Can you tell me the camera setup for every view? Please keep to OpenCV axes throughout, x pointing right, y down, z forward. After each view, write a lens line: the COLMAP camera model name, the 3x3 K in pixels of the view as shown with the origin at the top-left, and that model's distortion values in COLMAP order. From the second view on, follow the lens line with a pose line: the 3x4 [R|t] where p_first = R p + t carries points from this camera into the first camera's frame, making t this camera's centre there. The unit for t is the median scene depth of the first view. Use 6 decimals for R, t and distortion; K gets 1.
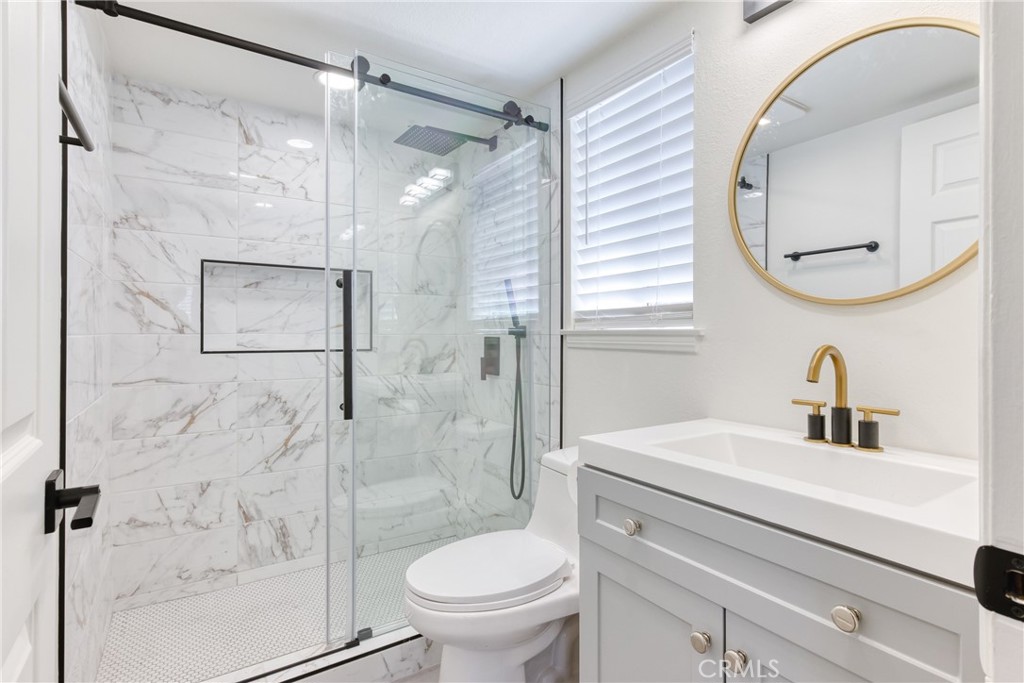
lens RADIAL K [[518.6, 0, 515.1], [0, 518.6, 327.0], [0, 0, 1]] dist [-0.003632, 0.001411]
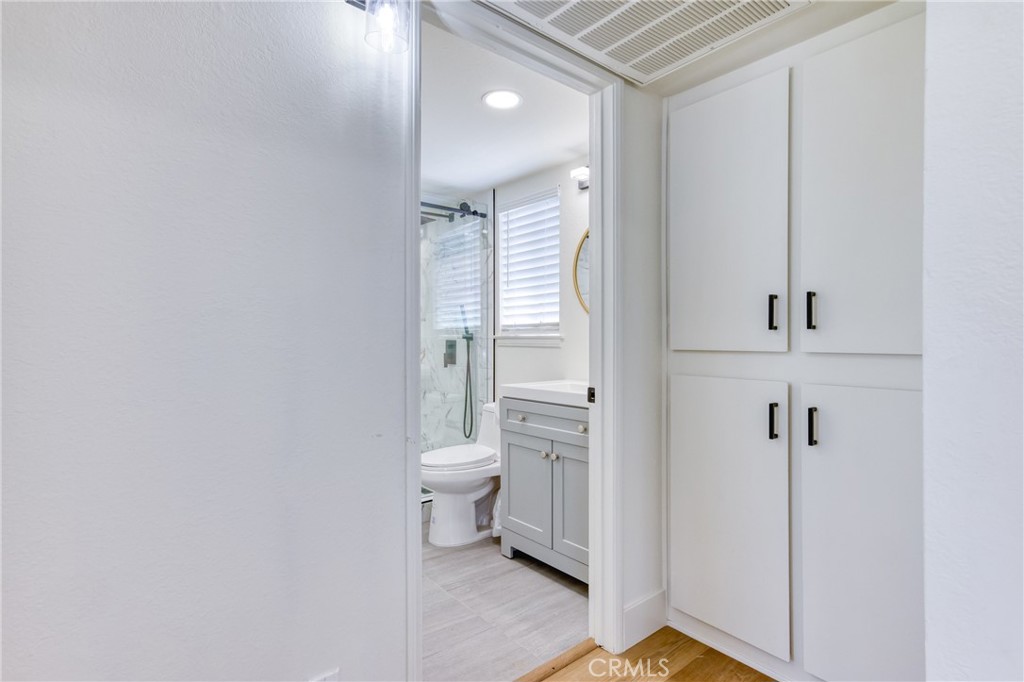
lens RADIAL K [[518.6, 0, 515.1], [0, 518.6, 326.5], [0, 0, 1]] dist [-0.003632, 0.001411]
pose [[0.993429, -0.001992, 0.114431, -0.036542], [0.003044, 0.999955, -0.009016, -0.008681], [-0.114408, 0.009305, 0.993390, -0.686228]]
